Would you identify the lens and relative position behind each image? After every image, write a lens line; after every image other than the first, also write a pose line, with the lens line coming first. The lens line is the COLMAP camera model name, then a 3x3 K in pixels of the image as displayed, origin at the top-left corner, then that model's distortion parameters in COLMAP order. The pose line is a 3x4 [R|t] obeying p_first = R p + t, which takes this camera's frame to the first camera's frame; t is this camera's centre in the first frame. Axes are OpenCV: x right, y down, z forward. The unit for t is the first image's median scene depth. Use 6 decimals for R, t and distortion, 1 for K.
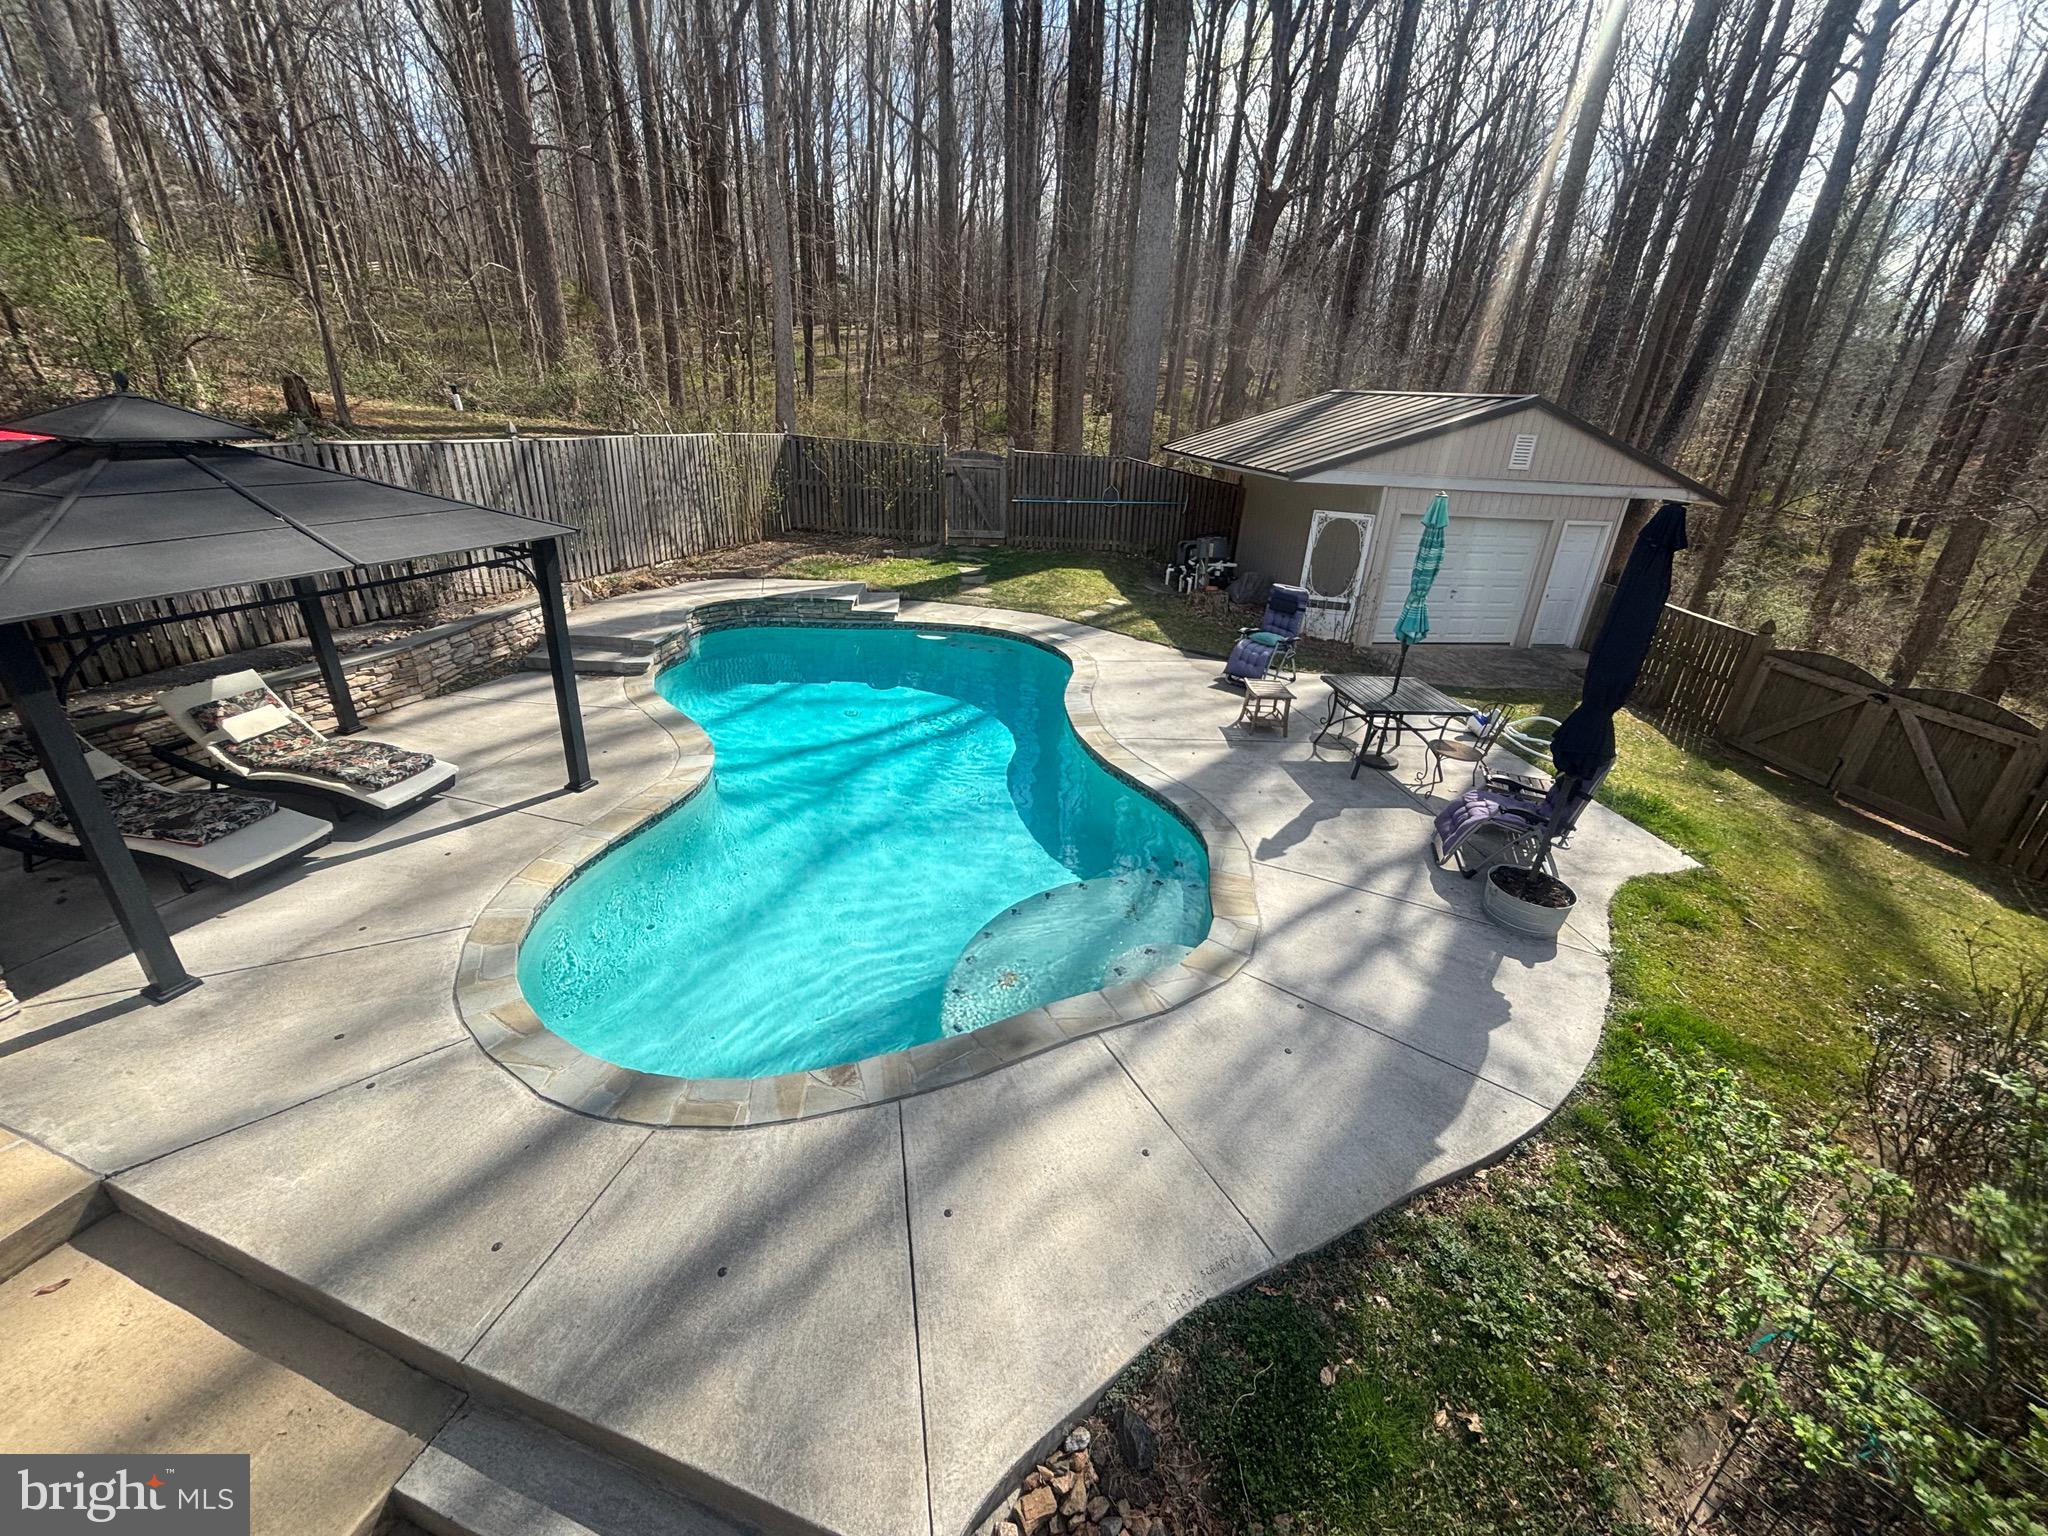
lens RADIAL K [[834.5, 0, 1022.7], [0, 834.5, 767.2], [0, 0, 1]] dist [-0.000441, -0.000044]
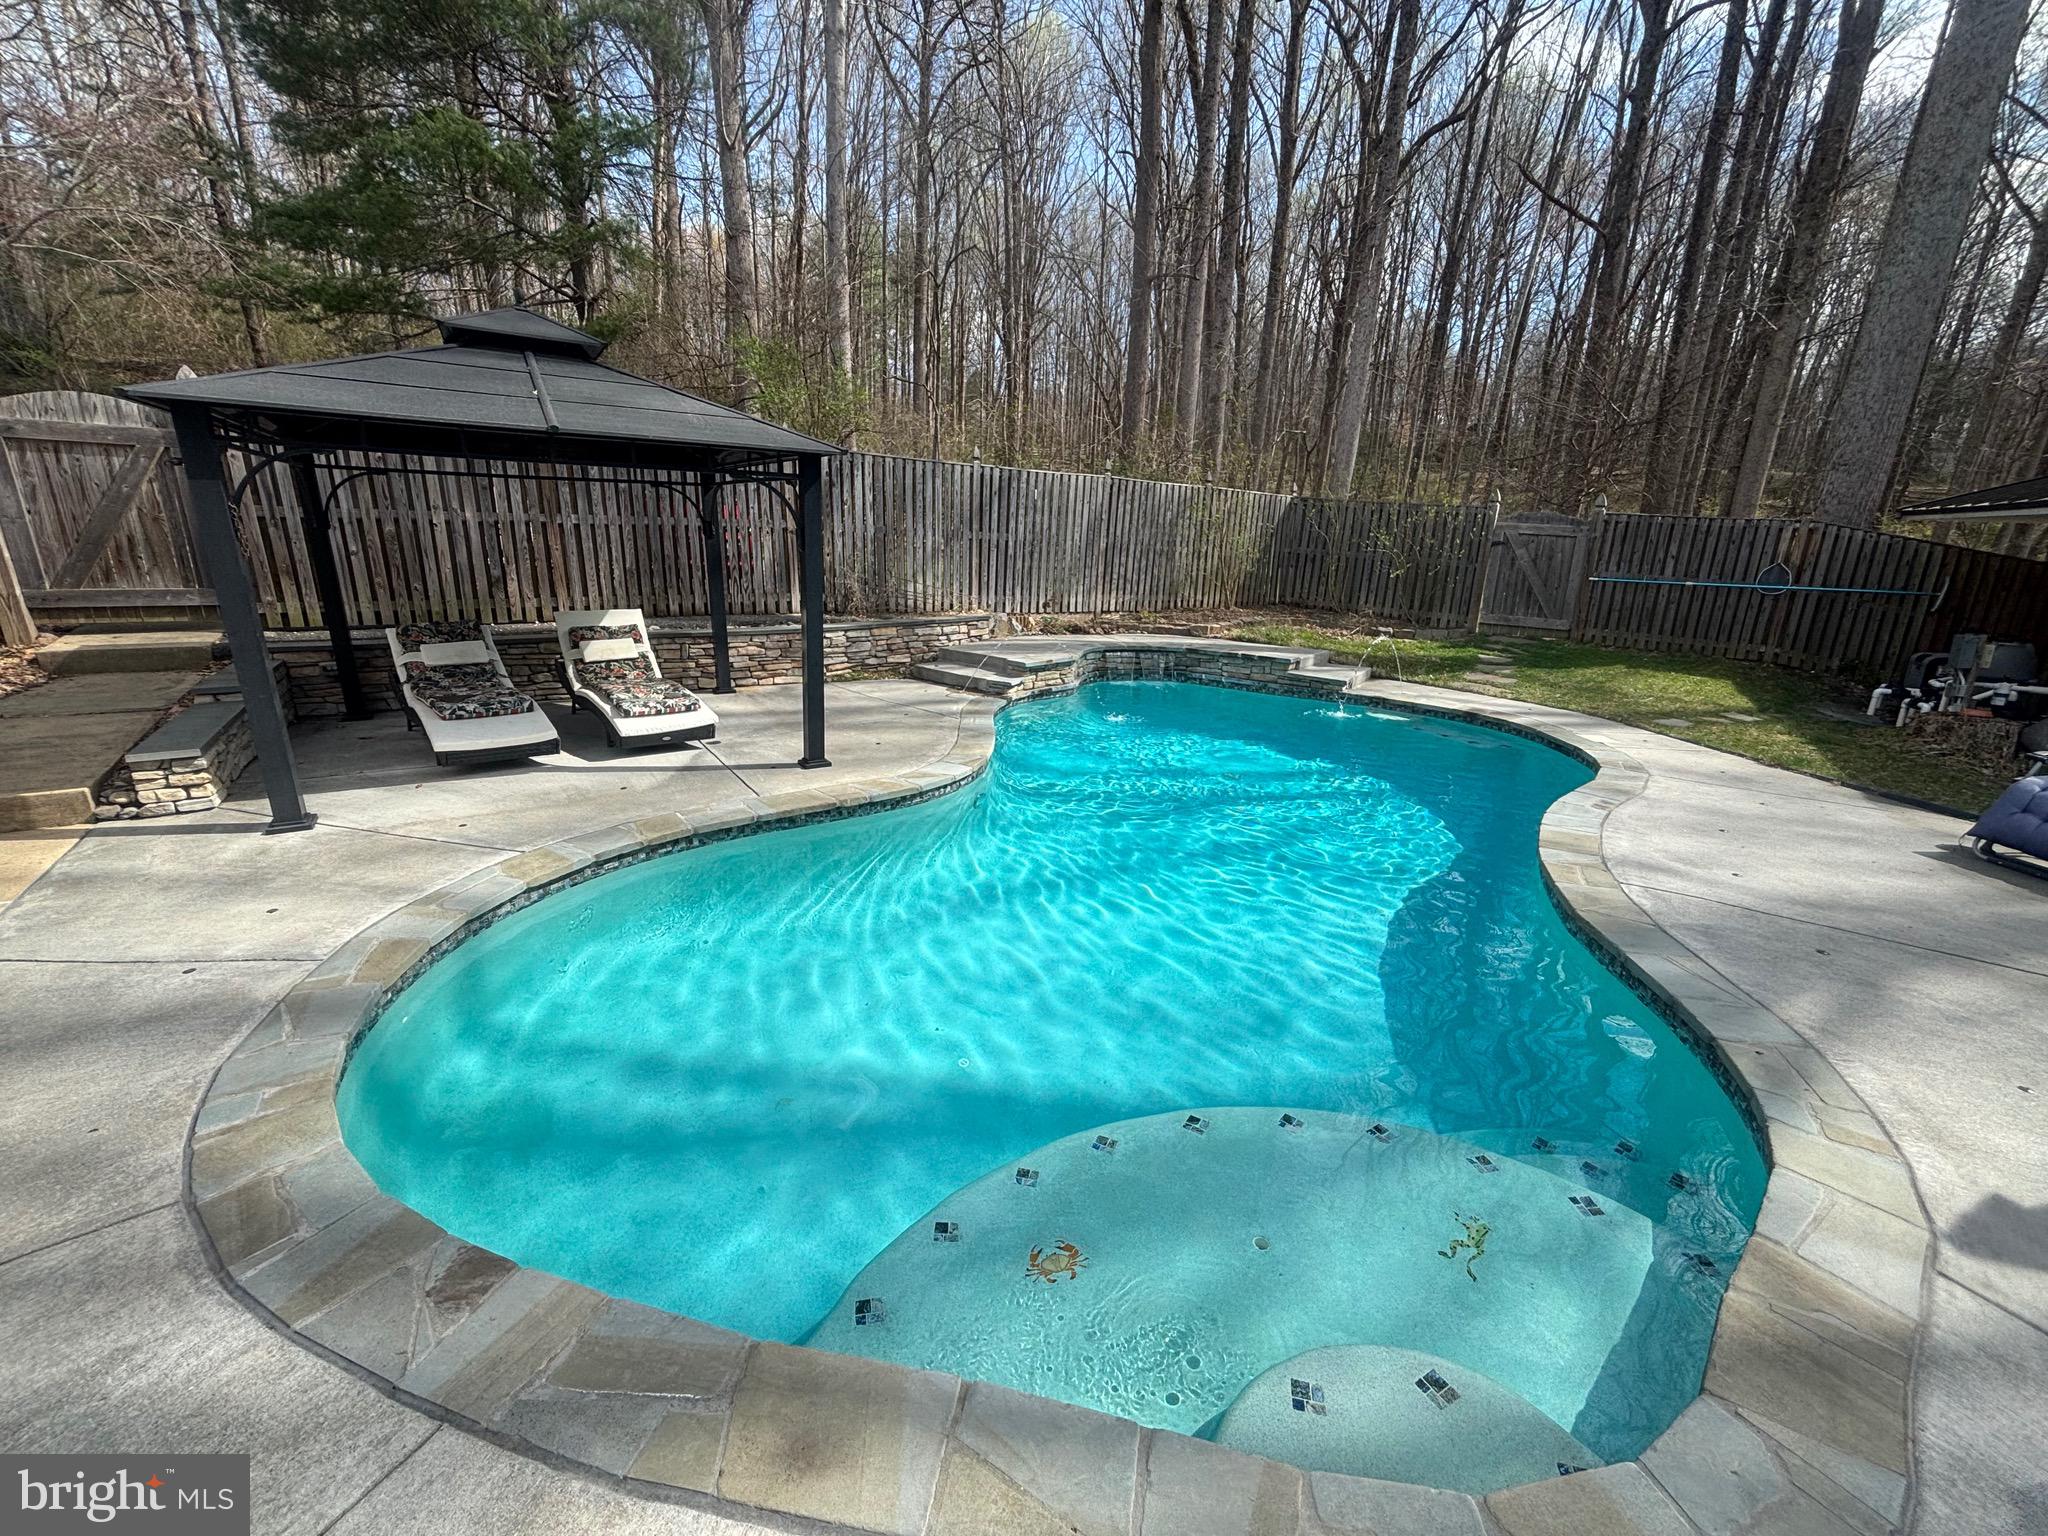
lens RADIAL K [[834.5, 0, 1023.8], [0, 834.5, 764.7], [0, 0, 1]] dist [-0.000441, -0.000044]
pose [[0.783083, 0.156376, -0.601937, 0.119459], [-0.256166, 0.963057, -0.083065, 0.031235], [0.566710, 0.219242, 0.794212, 0.368925]]
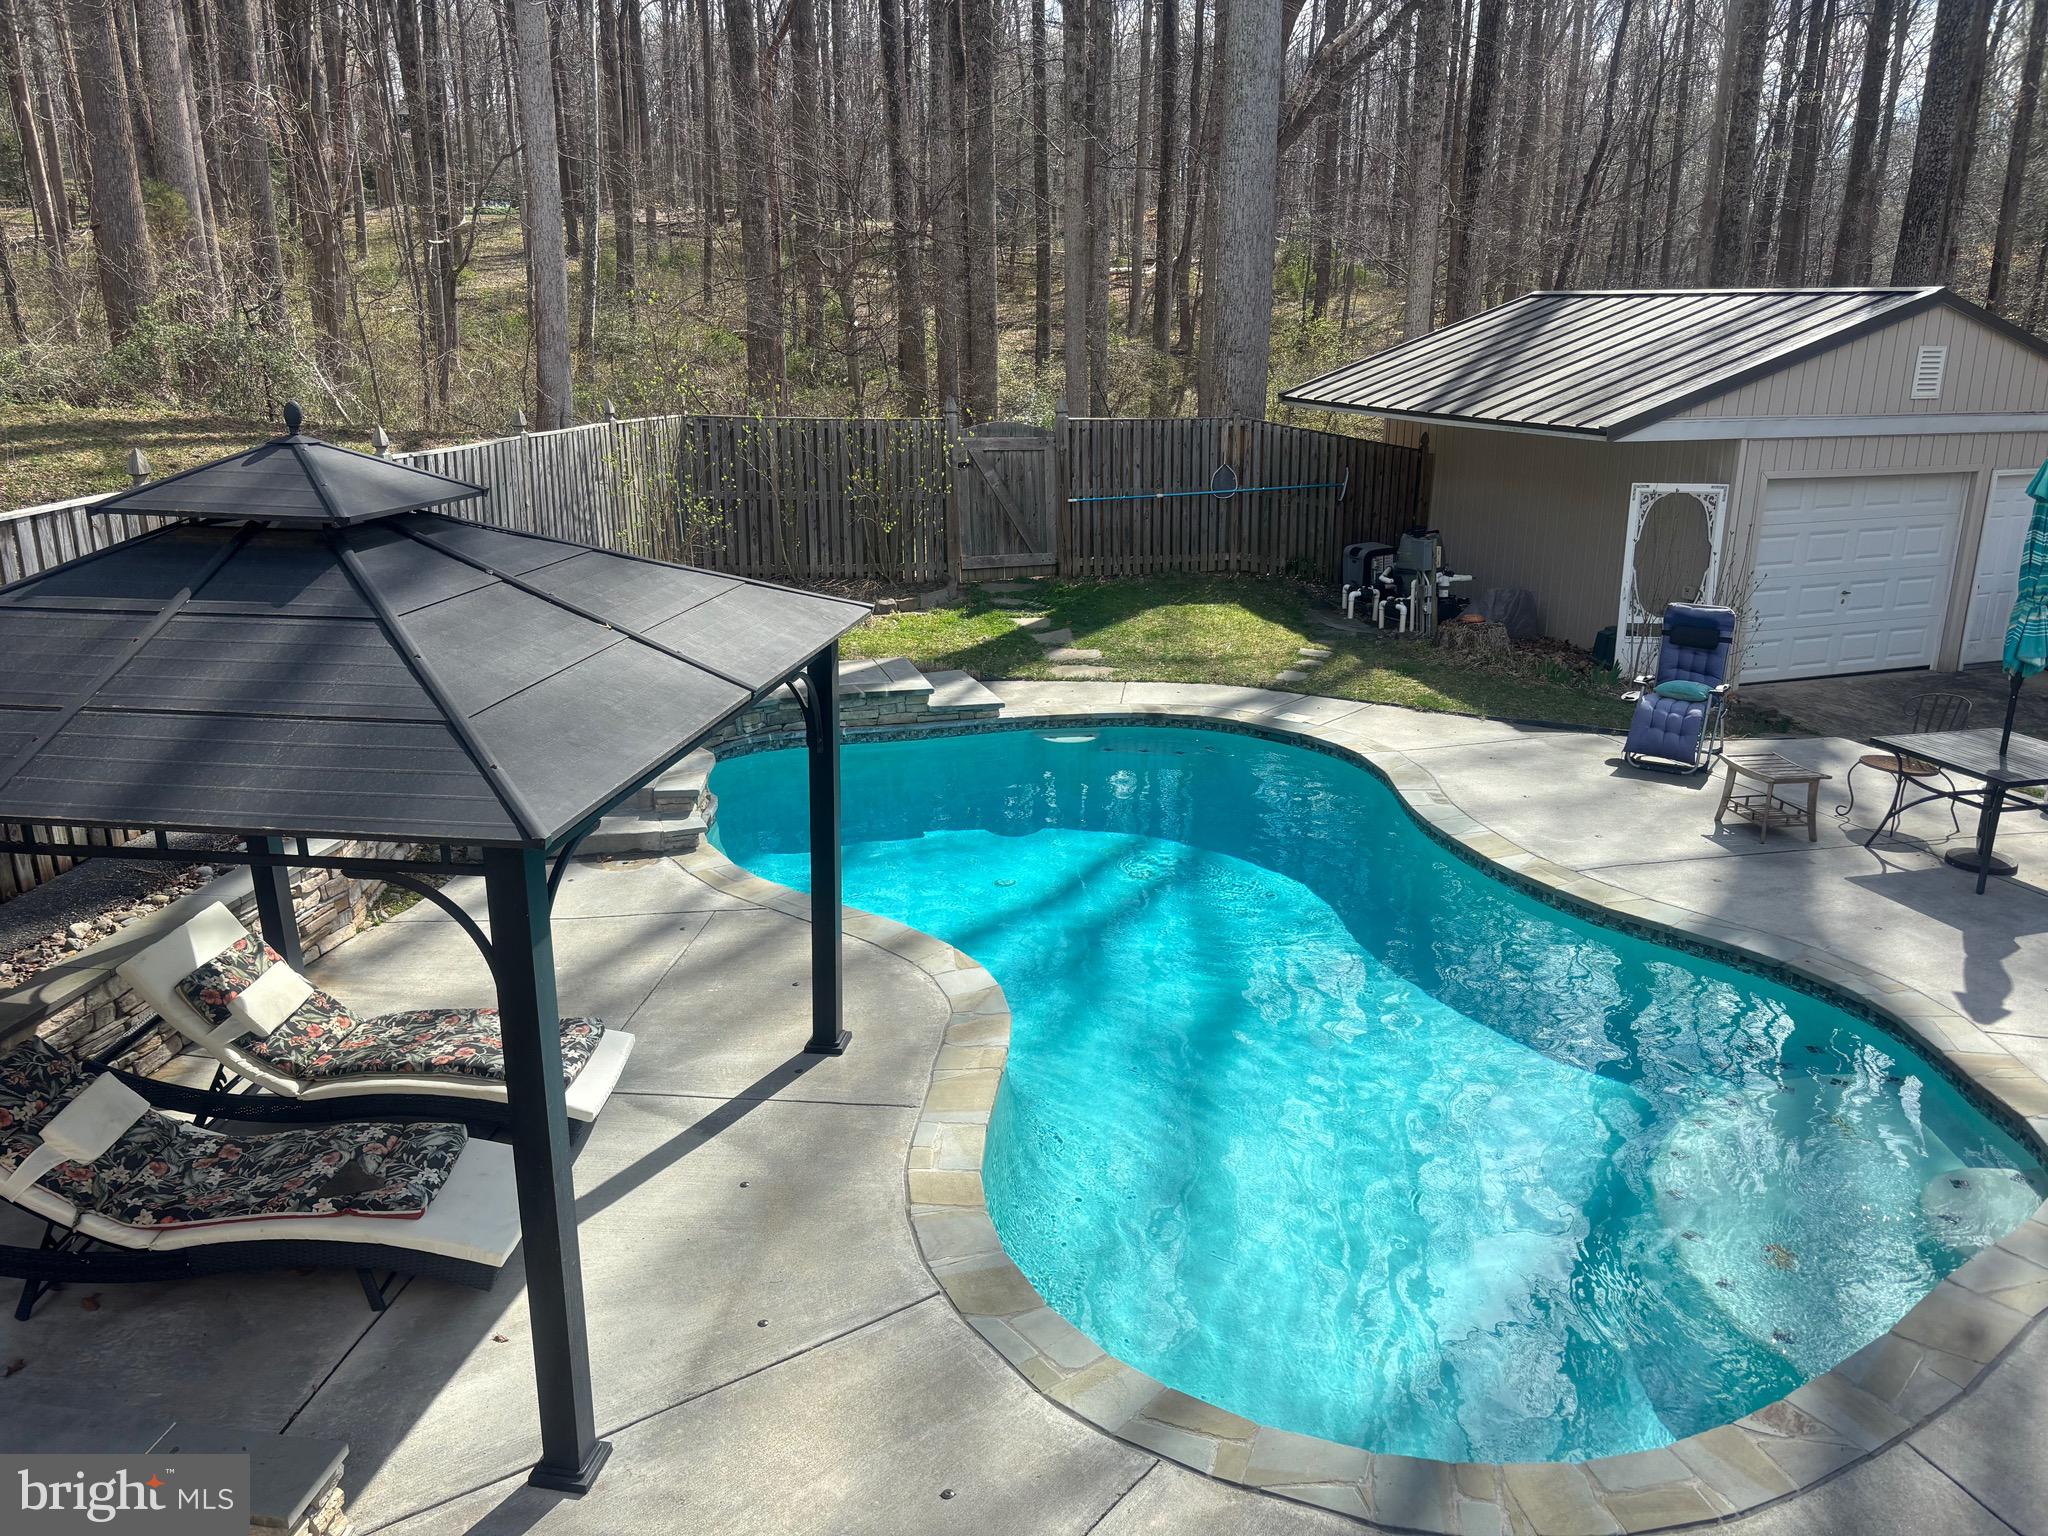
lens RADIAL K [[1556.8, 0, 1010.6], [0, 1556.8, 753.6], [0, 0, 1]] dist [0.055169, -0.064022]
pose [[0.983736, -0.093074, 0.153628, -0.448914], [0.113303, 0.985196, -0.128652, -0.017676], [-0.139380, 0.143966, 0.979718, -0.070339]]
